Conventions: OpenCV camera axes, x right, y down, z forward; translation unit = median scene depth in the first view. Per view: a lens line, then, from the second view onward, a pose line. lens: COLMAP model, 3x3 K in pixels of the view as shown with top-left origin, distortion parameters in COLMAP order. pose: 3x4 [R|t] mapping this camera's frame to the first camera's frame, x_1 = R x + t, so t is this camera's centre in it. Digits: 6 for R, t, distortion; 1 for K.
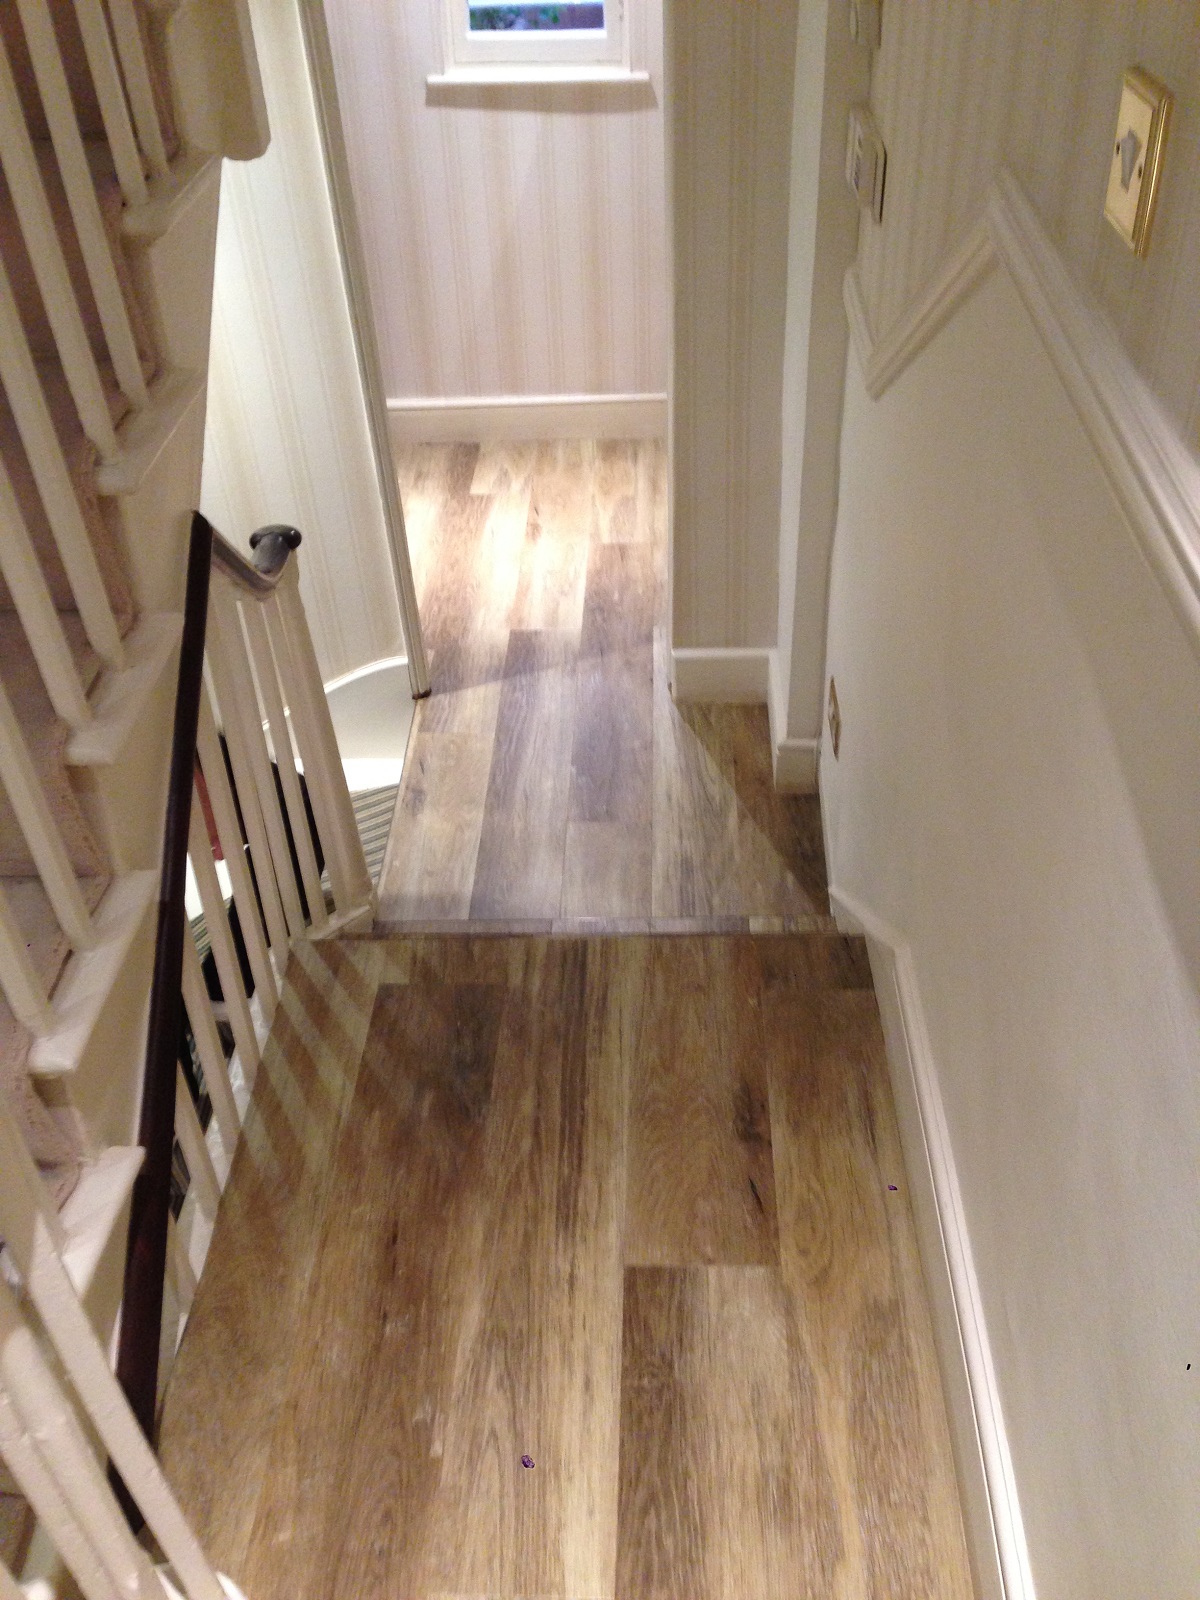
lens RADIAL K [[1490.6, 0, 604.9], [0, 1490.6, 801.4], [0, 0, 1]] dist [0.085803, 0.002049]
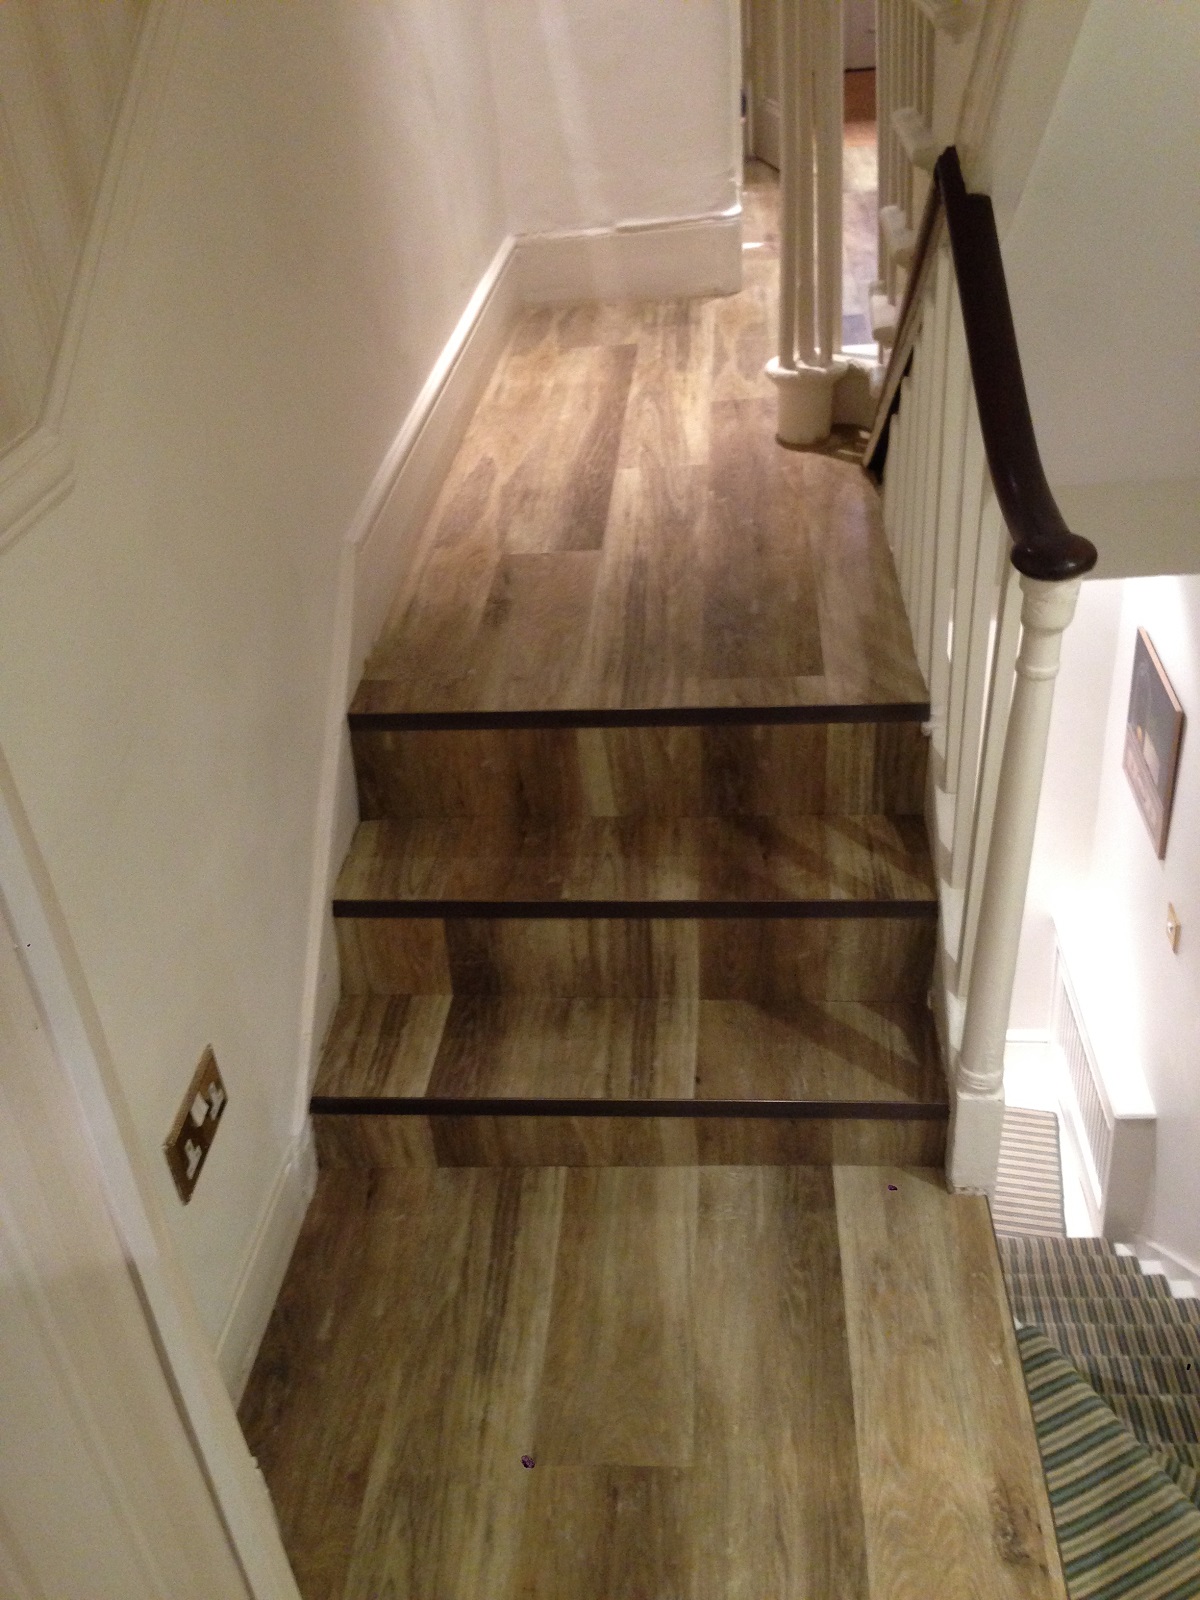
lens RADIAL K [[1463.7, 0, 585.4], [0, 1463.7, 799.2], [0, 0, 1]] dist [0.081710, -0.129994]
pose [[-0.991735, 0.073164, 0.105400, -0.097471], [0.123720, 0.327661, 0.936660, -0.901302], [0.033995, 0.941958, -0.334004, 1.565346]]
